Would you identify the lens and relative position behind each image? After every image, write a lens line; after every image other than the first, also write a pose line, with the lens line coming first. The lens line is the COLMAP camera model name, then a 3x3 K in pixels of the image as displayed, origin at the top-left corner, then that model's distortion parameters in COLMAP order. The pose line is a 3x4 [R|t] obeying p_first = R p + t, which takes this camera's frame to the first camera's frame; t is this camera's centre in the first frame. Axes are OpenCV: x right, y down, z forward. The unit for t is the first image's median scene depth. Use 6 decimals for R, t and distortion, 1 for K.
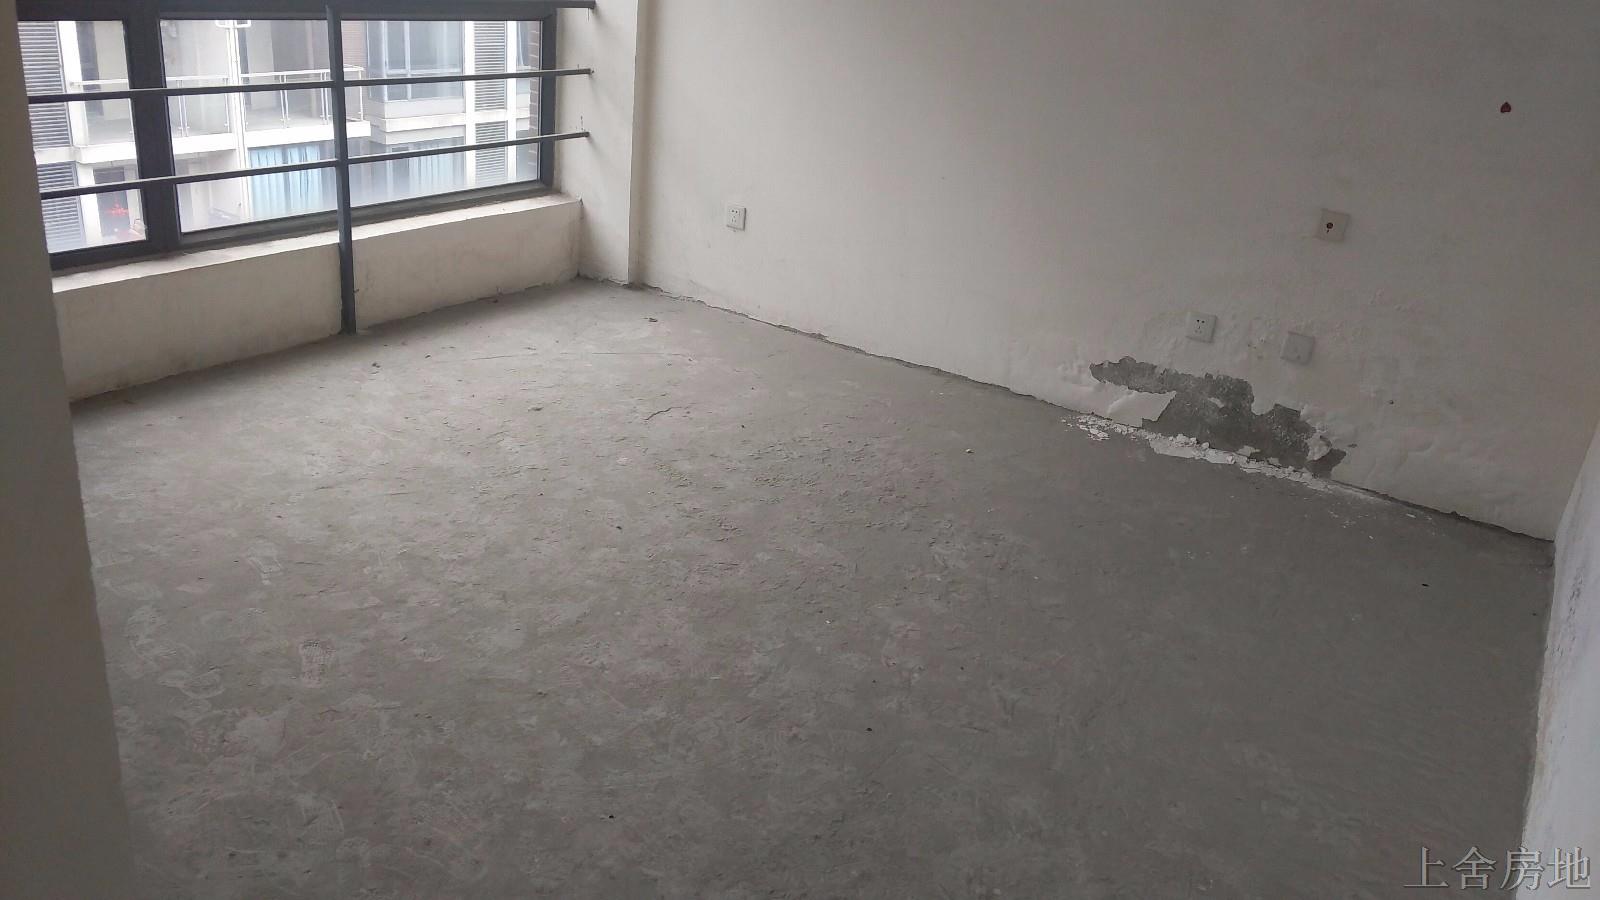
lens RADIAL K [[1170.7, 0, 797.8], [0, 1170.7, 423.3], [0, 0, 1]] dist [0.095242, -0.115443]
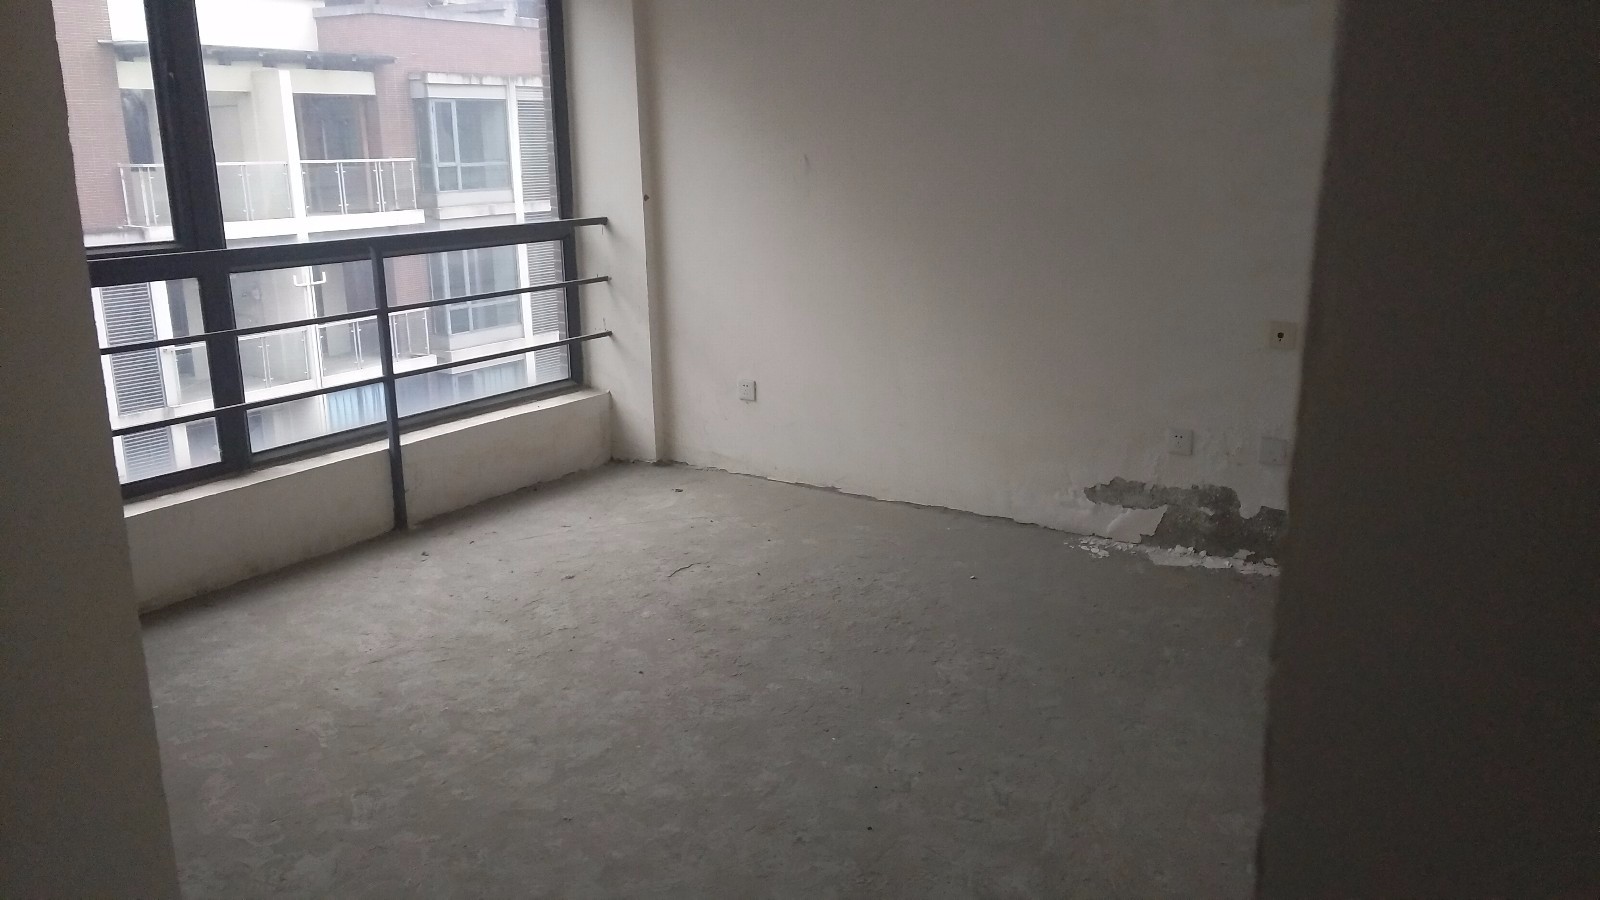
lens RADIAL K [[1170.7, 0, 797.8], [0, 1170.7, 423.3], [0, 0, 1]] dist [0.095242, -0.115443]
pose [[0.992996, -0.105336, -0.053506, 0.065897], [0.095524, 0.982312, -0.161055, 0.046469], [0.069525, 0.154816, 0.985494, -0.087090]]
